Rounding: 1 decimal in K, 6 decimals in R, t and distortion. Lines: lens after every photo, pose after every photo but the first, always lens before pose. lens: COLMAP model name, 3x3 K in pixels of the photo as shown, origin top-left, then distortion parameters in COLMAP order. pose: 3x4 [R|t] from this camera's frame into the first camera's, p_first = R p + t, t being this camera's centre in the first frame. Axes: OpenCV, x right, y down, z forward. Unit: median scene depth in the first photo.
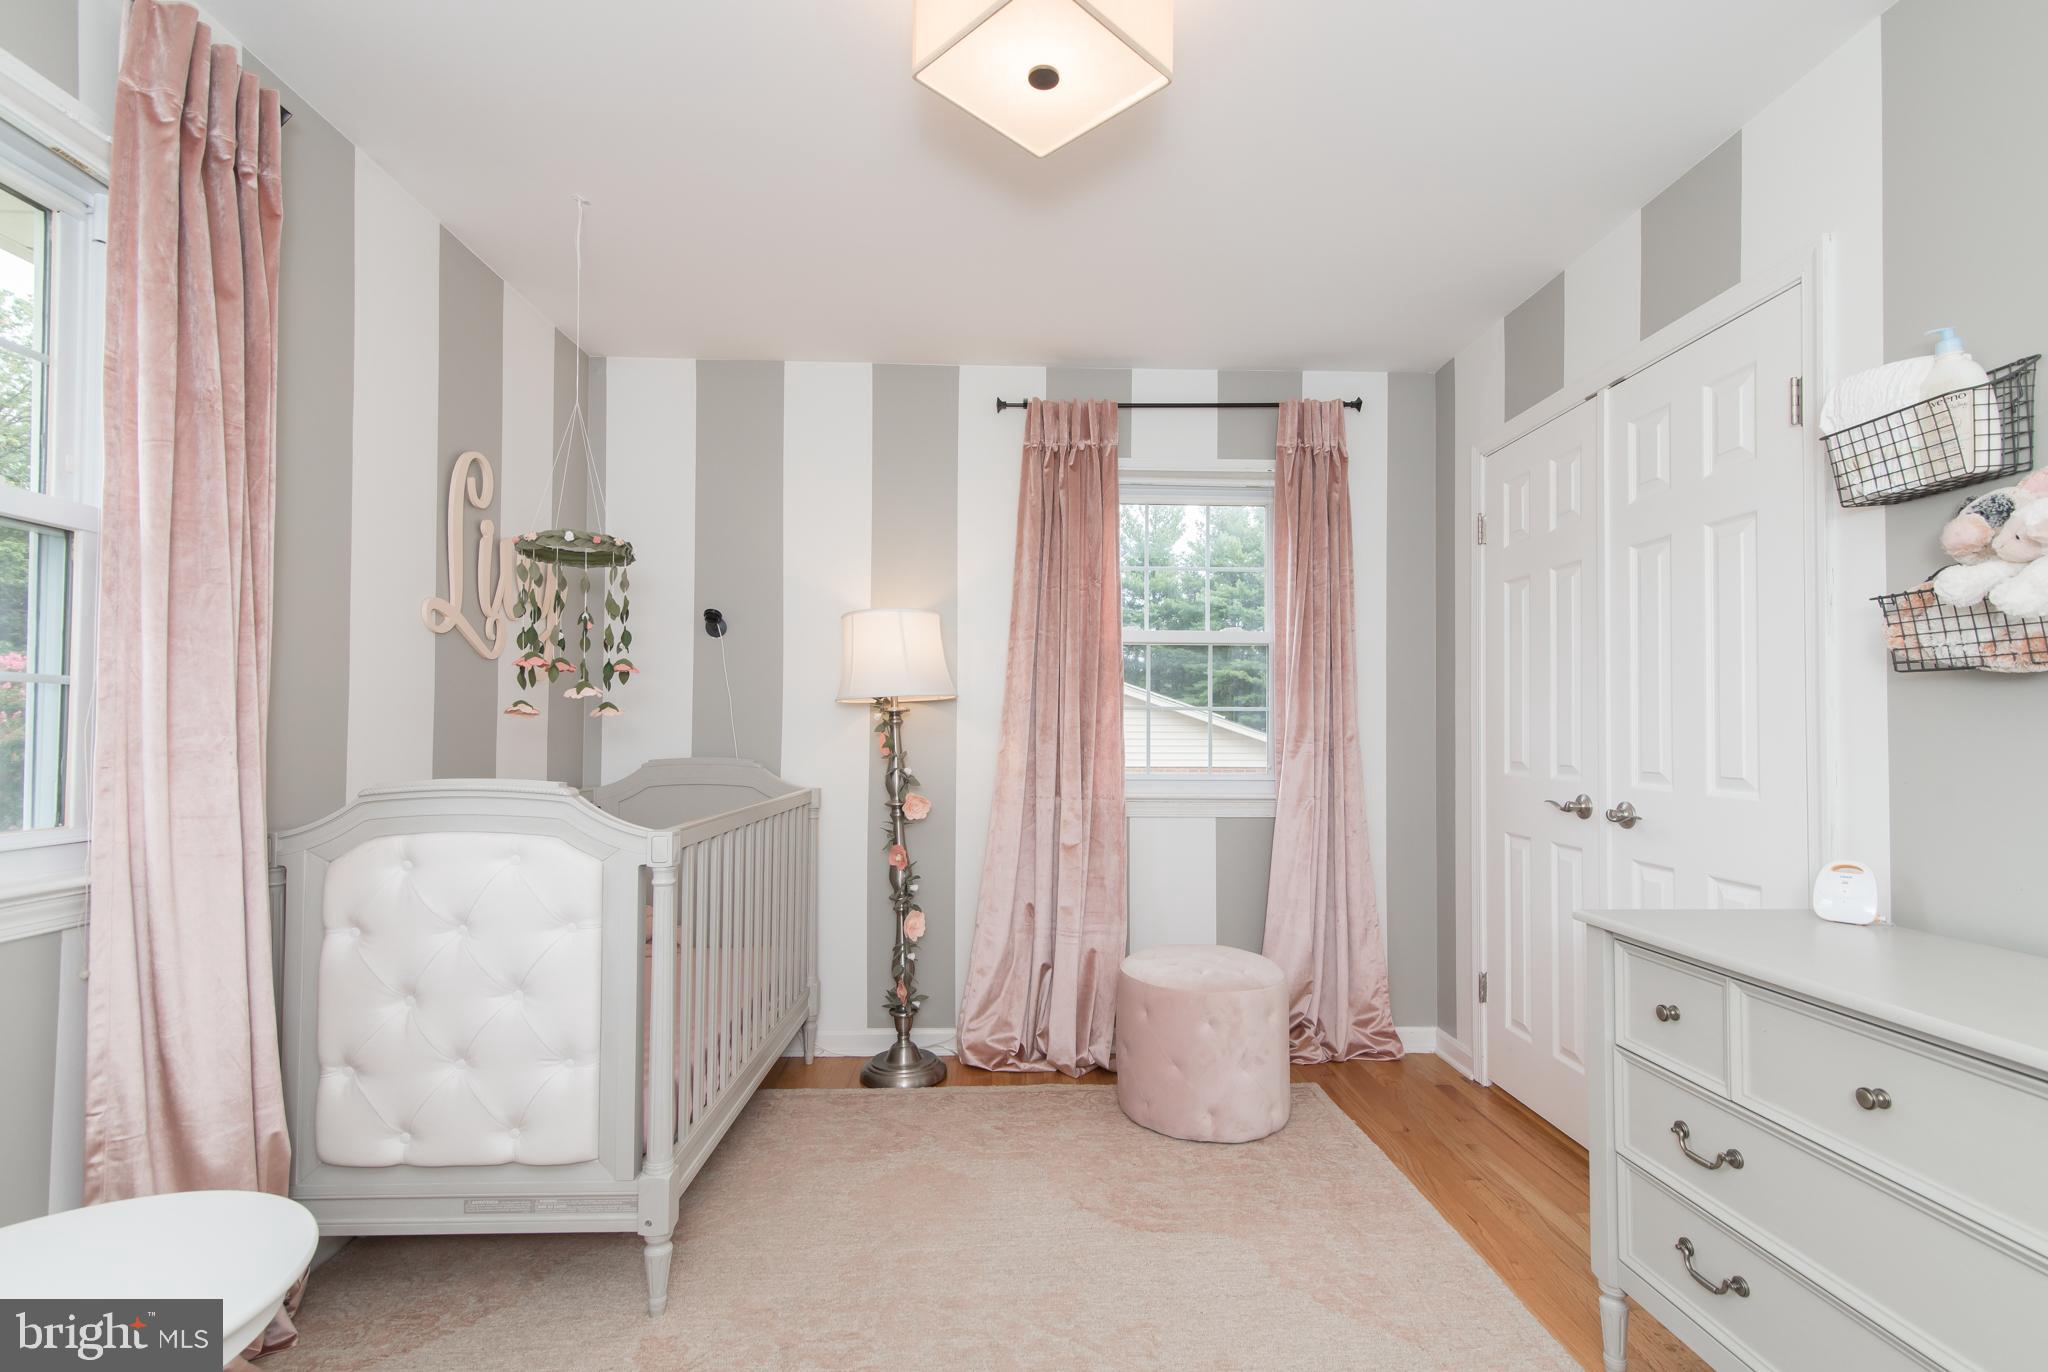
lens RADIAL K [[919.5, 0, 1027.2], [0, 919.5, 695.3], [0, 0, 1]] dist [0.014513, -0.000834]
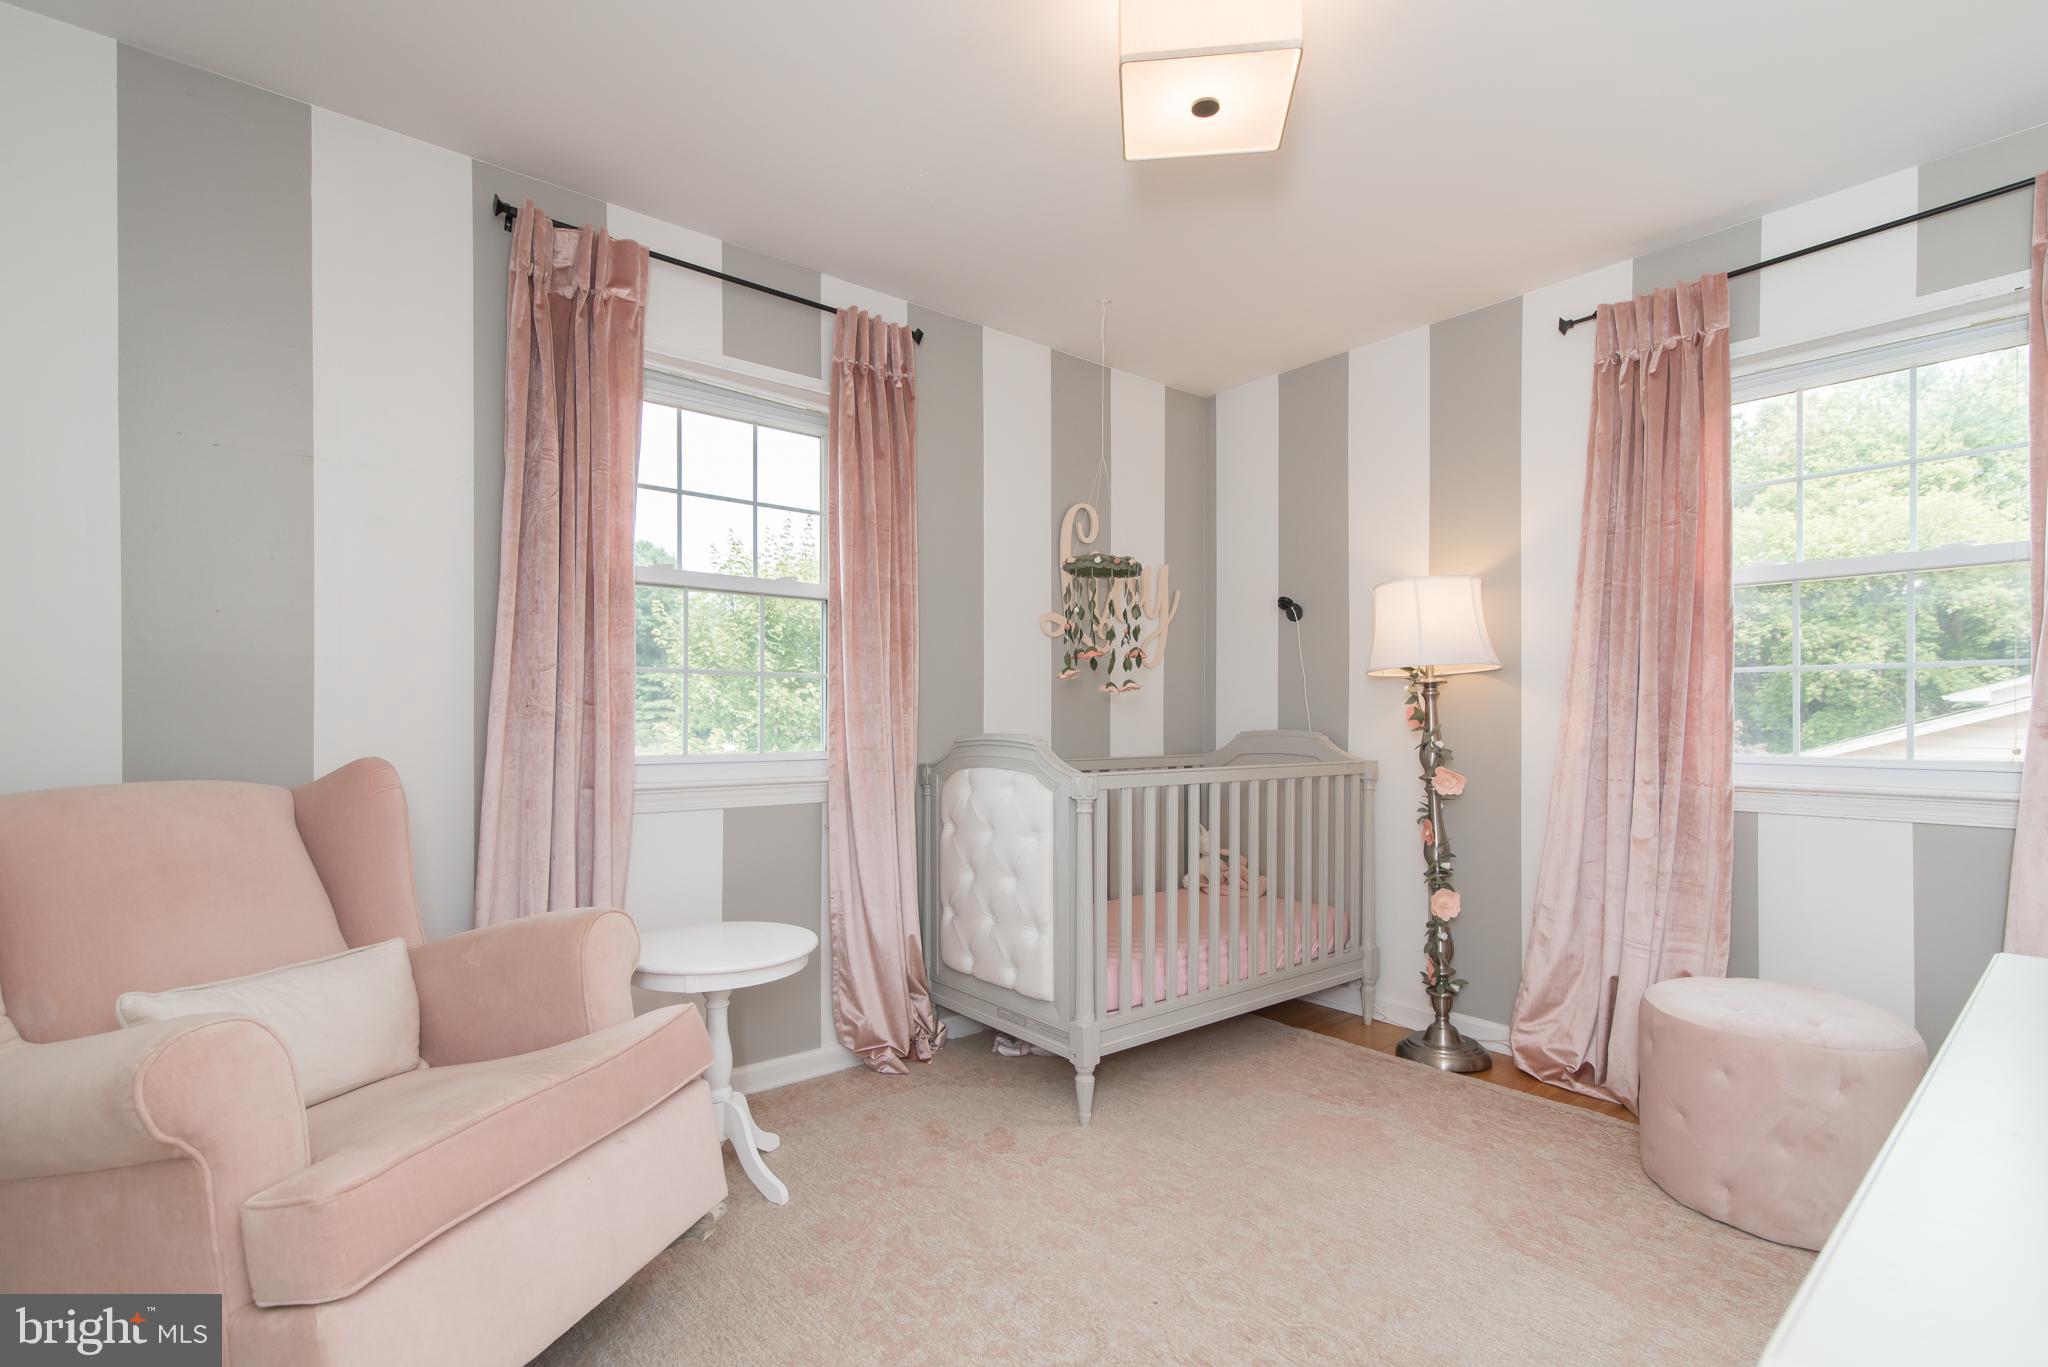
lens RADIAL K [[962.8, 0, 1048.0], [0, 962.8, 701.3], [0, 0, 1]] dist [0.003311, 0.000714]
pose [[0.621310, -0.017498, -0.783370, 0.405160], [0.030649, 0.999528, 0.001982, 0.022695], [0.782965, -0.025241, 0.621553, 0.052909]]
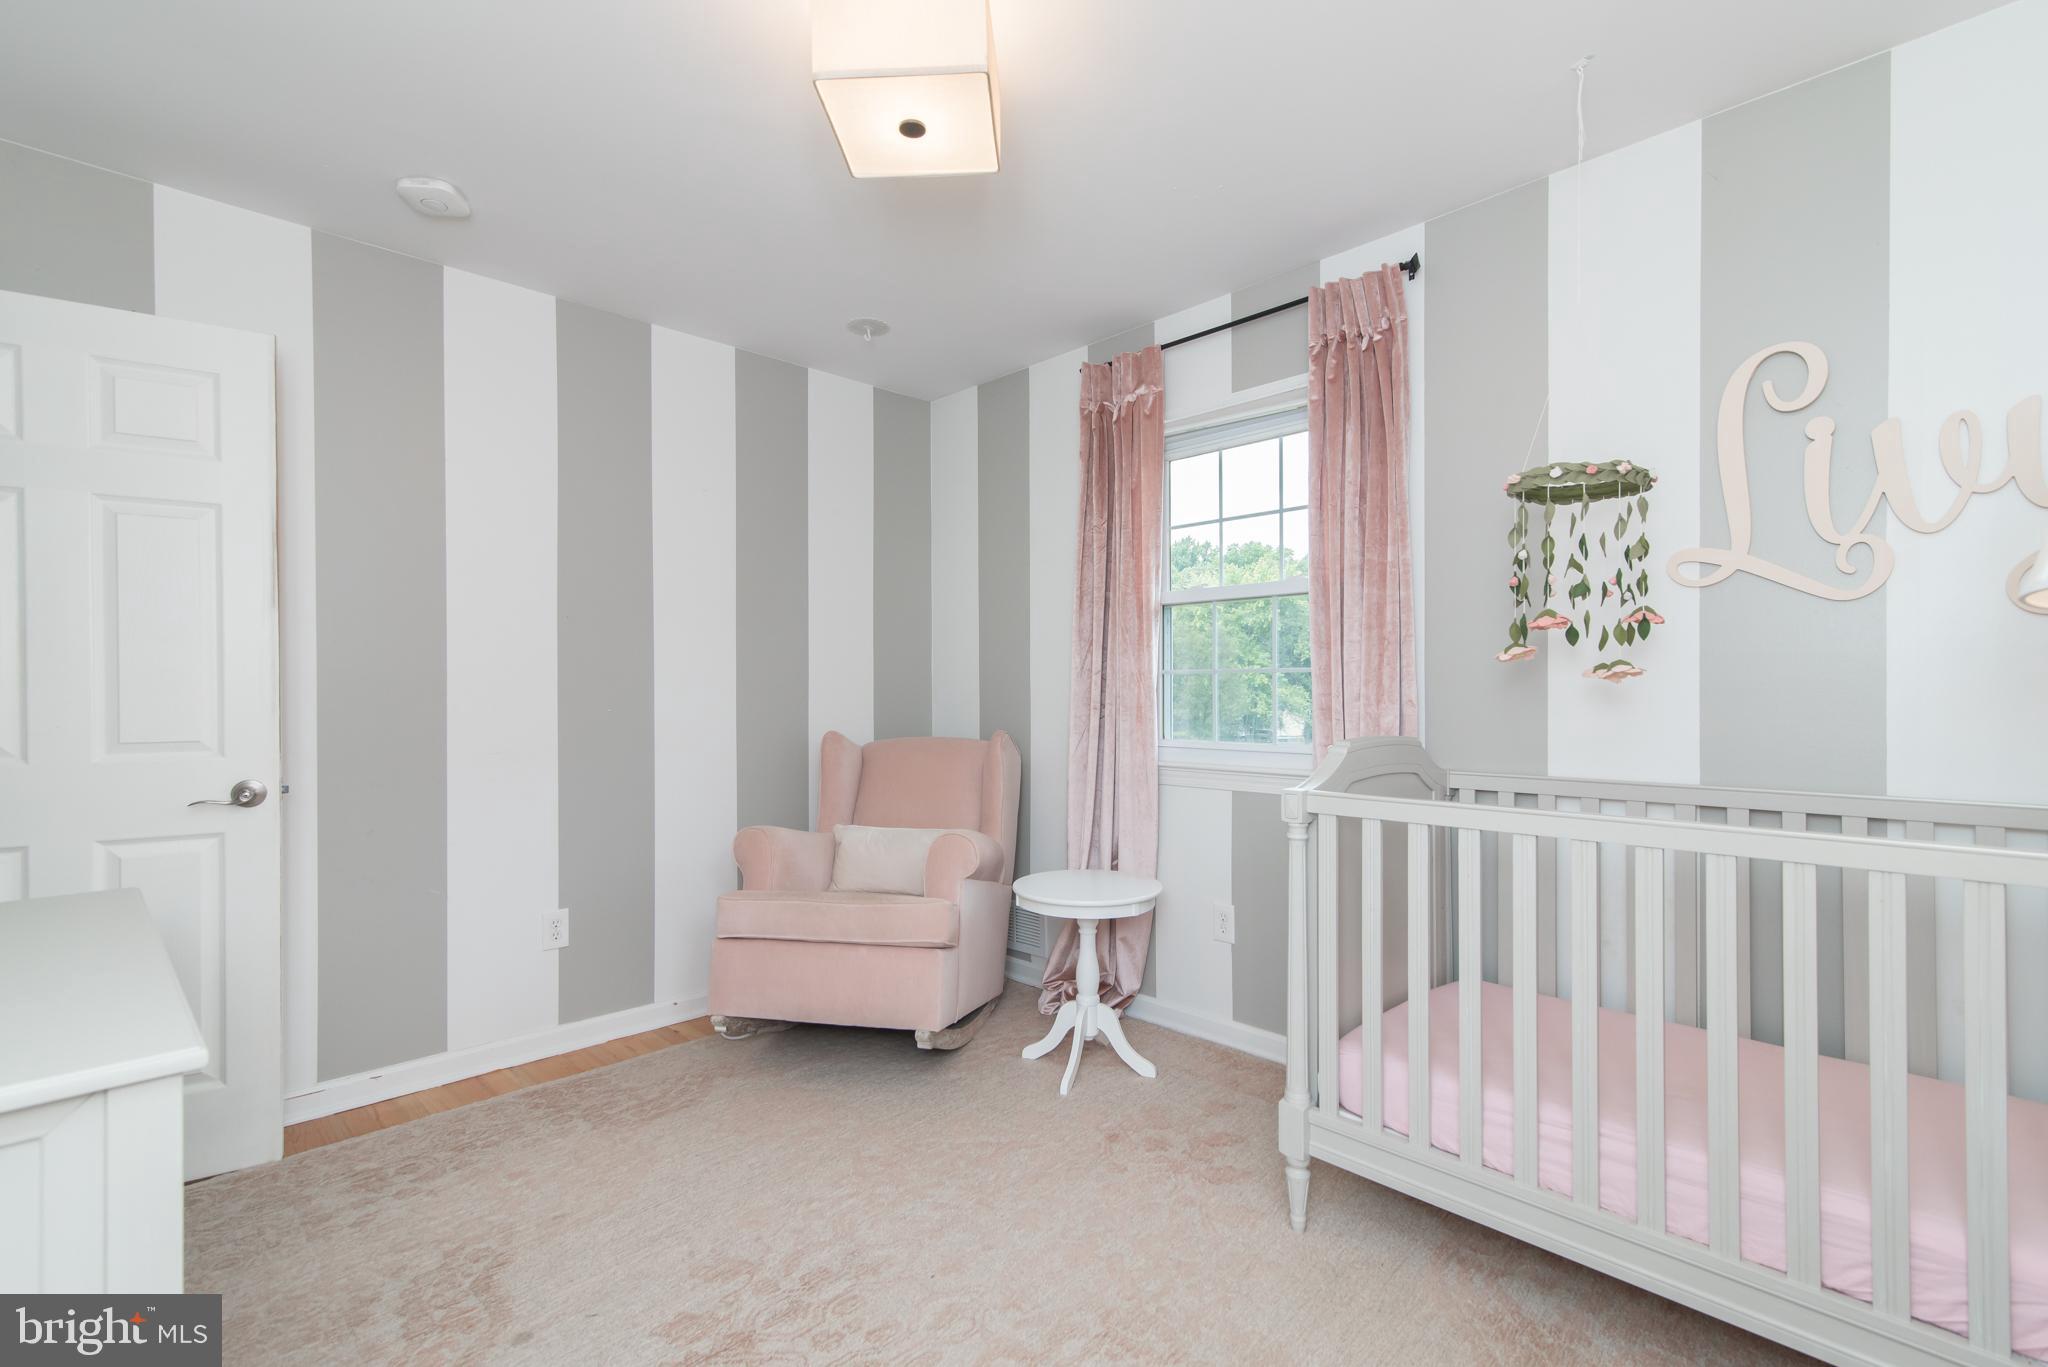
lens RADIAL K [[925.7, 0, 1024.0], [0, 925.7, 683.5], [0, 0, 1]] dist [0.017339, -0.000045]
pose [[-0.727868, -0.018705, -0.685462, 0.350920], [0.011429, 0.999158, -0.039400, 0.038256], [0.685622, -0.036512, -0.727041, 0.939431]]
